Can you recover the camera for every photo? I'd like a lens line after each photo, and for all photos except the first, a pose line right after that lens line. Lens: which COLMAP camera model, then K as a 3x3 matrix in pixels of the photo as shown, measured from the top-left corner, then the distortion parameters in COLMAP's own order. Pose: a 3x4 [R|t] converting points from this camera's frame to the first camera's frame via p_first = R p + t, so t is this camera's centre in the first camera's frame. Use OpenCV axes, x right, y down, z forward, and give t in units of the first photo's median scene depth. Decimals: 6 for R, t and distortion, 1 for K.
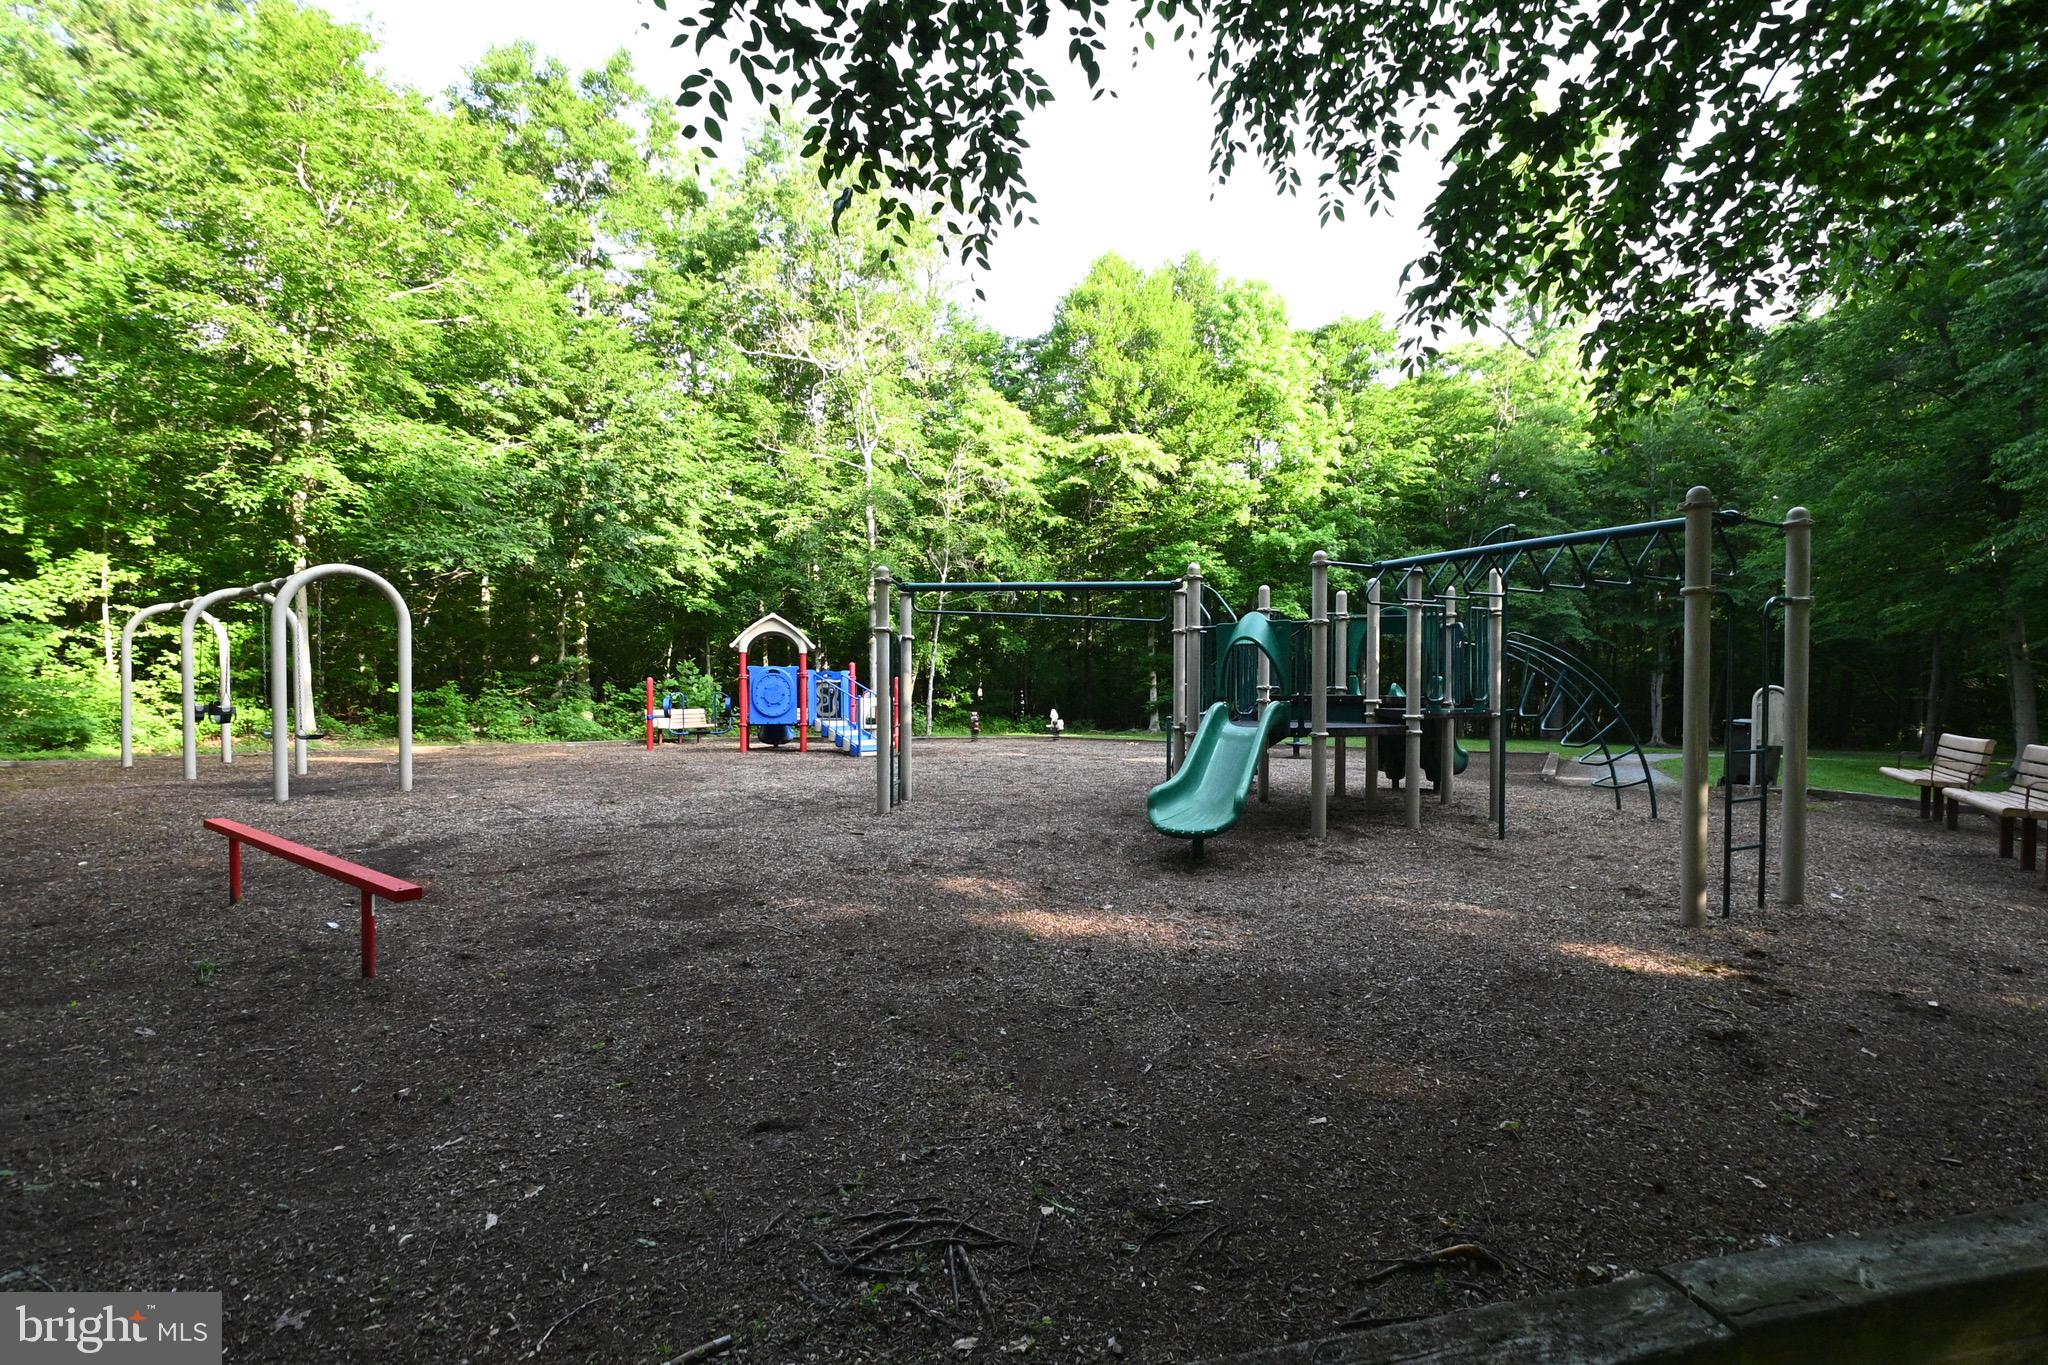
lens RADIAL K [[888.7, 0, 1034.2], [0, 888.7, 707.1], [0, 0, 1]] dist [0.007383, -0.000123]
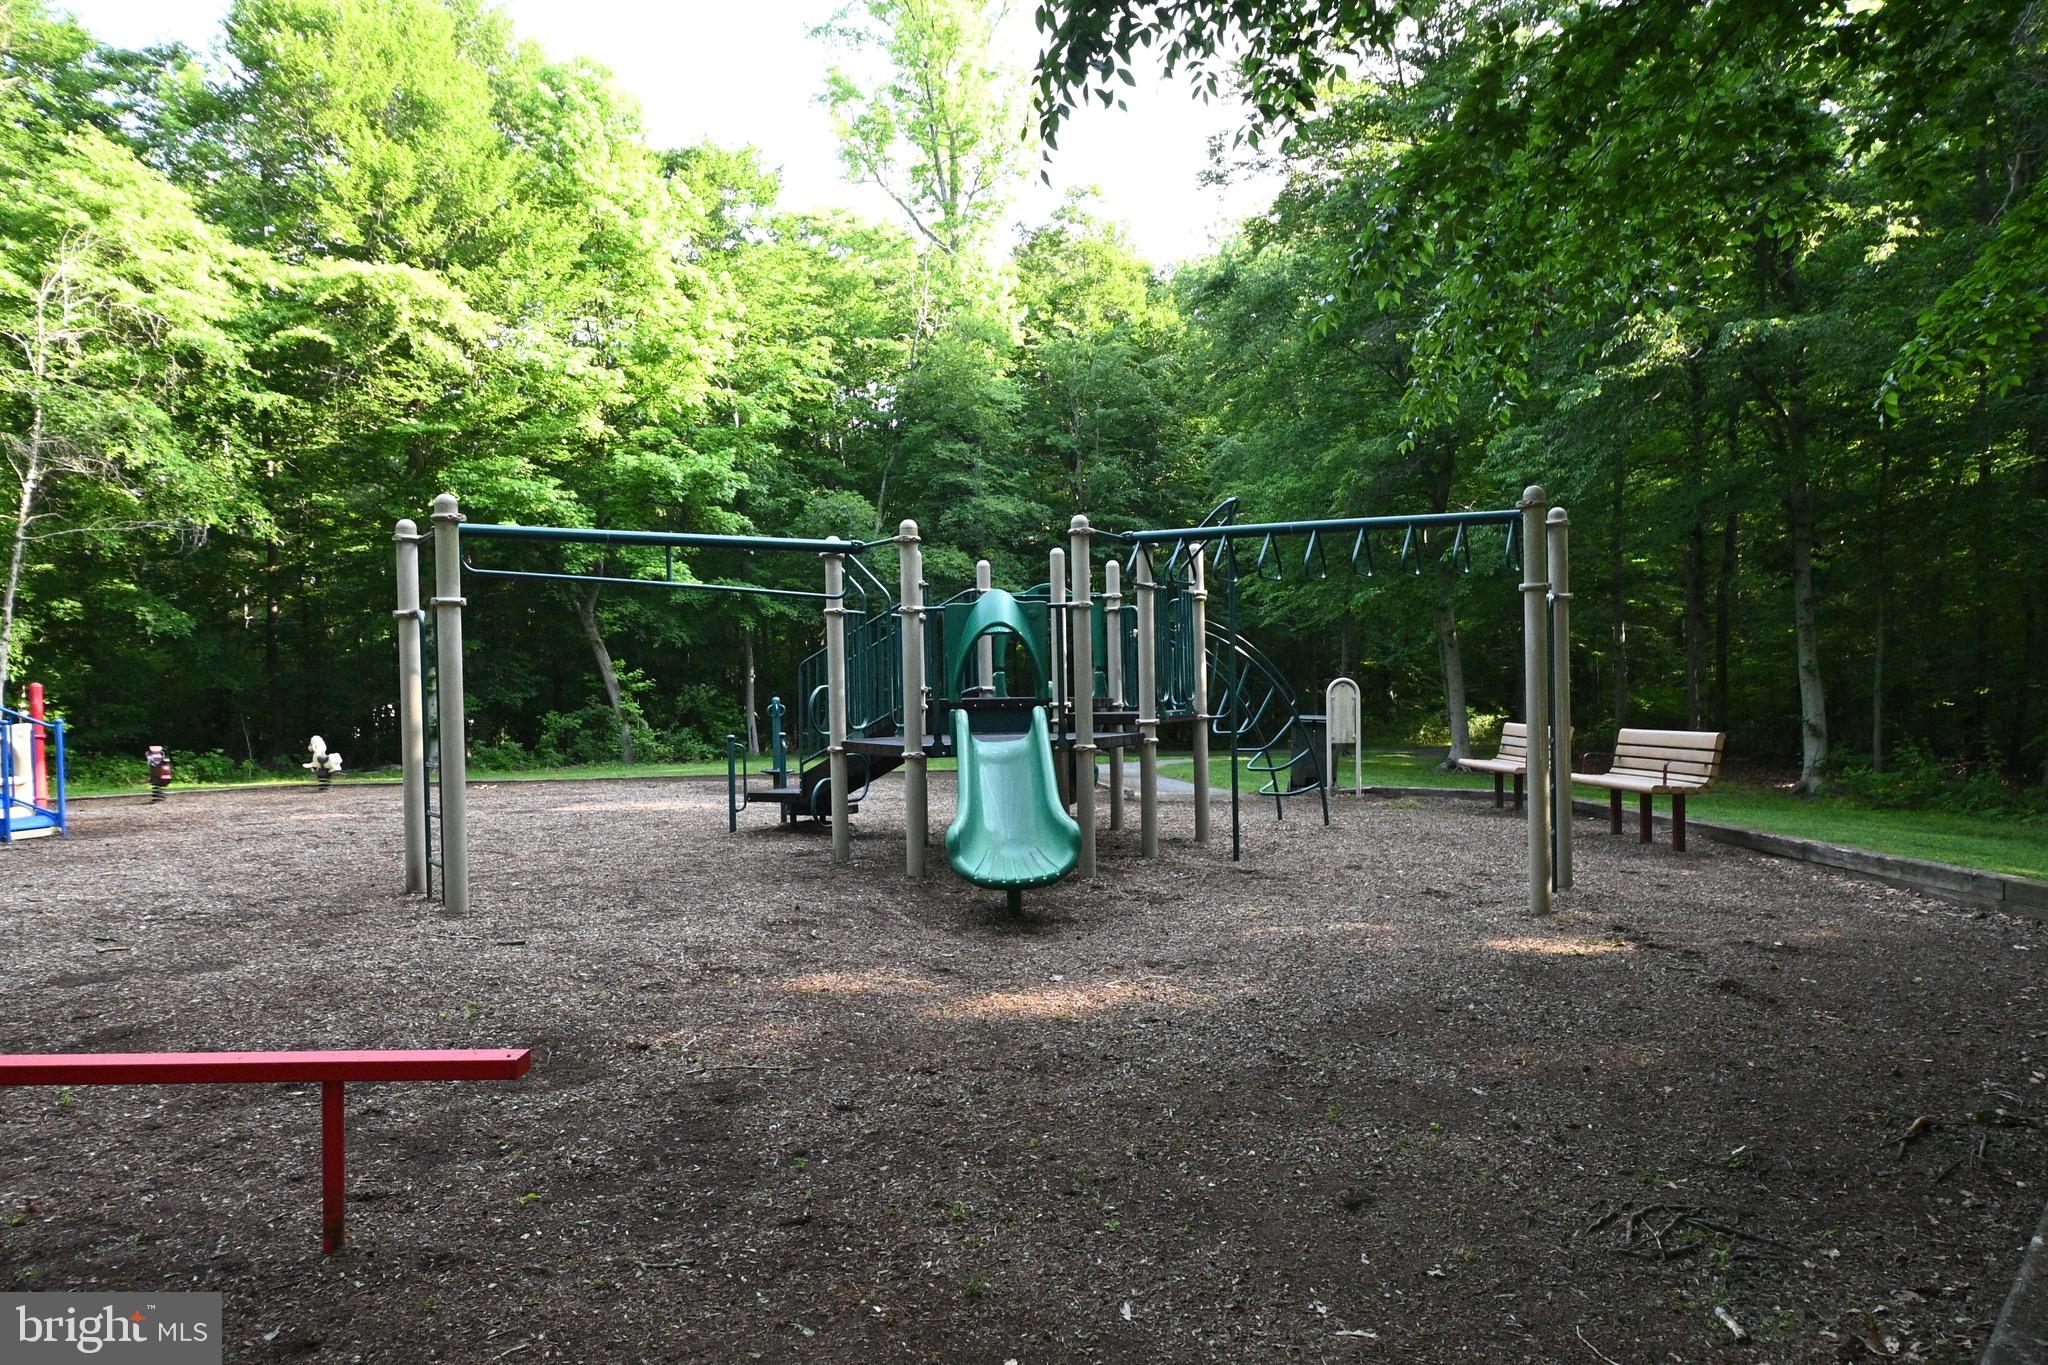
lens RADIAL K [[1400.1, 0, 1021.5], [0, 1400.1, 698.1], [0, 0, 1]] dist [0.020037, -0.011696]
pose [[0.811528, -0.019661, 0.583982, -0.109438], [0.029537, 0.999536, -0.007394, -0.001356], [-0.583566, 0.023249, 0.811733, 0.006333]]
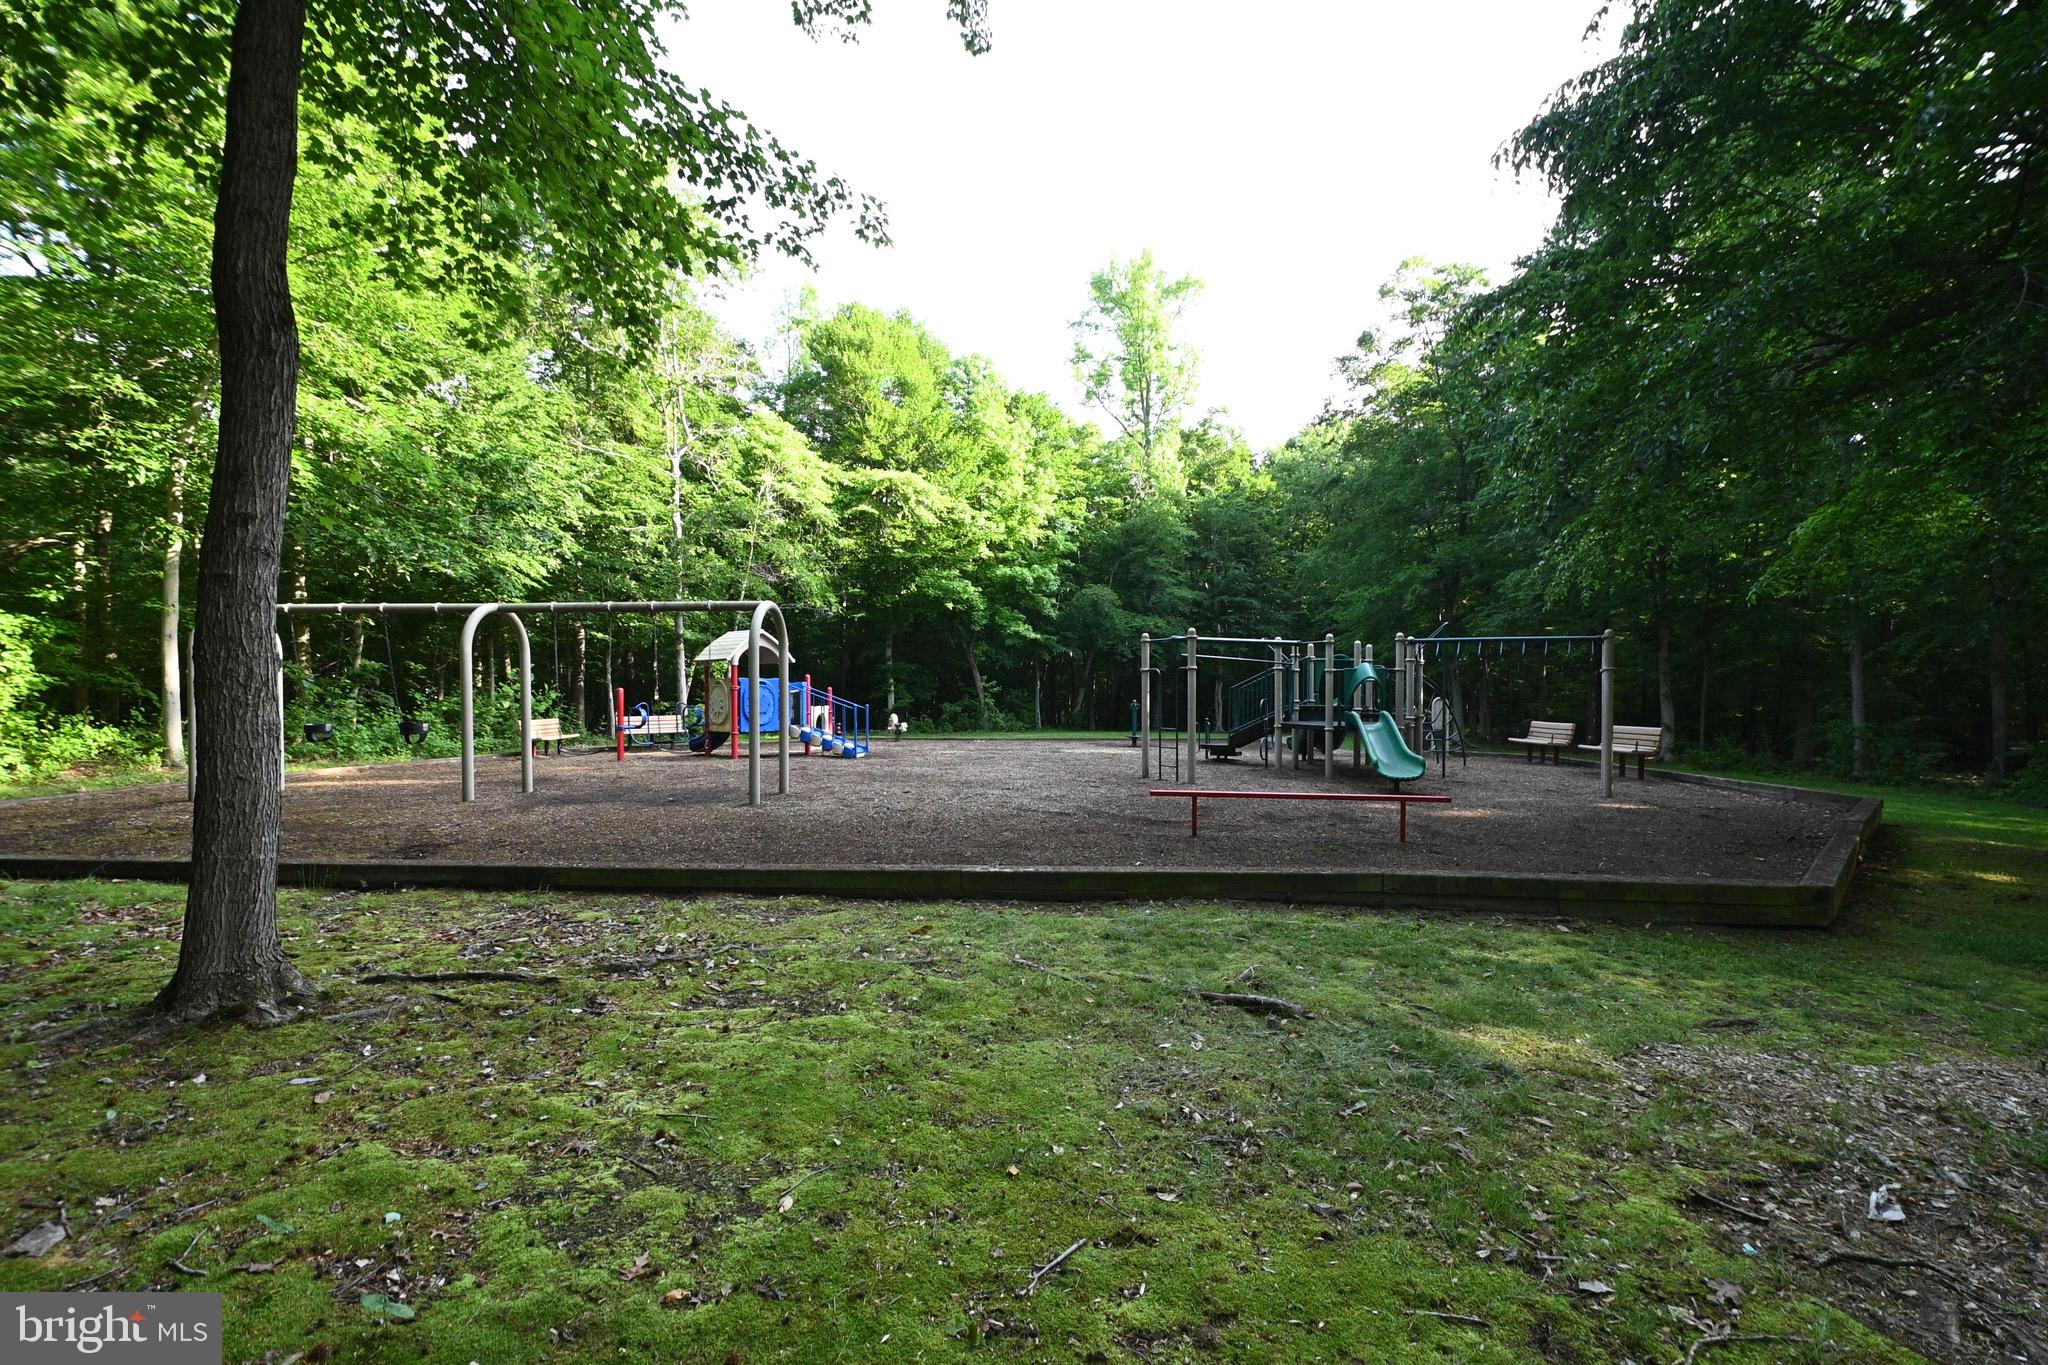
lens RADIAL K [[888.7, 0, 1036.8], [0, 888.7, 697.2], [0, 0, 1]] dist [0.007383, -0.000123]
pose [[0.849726, -0.002658, 0.527217, -0.345821], [0.007778, 0.999942, -0.007495, -0.007051], [-0.527166, 0.010470, 0.849698, -0.059097]]
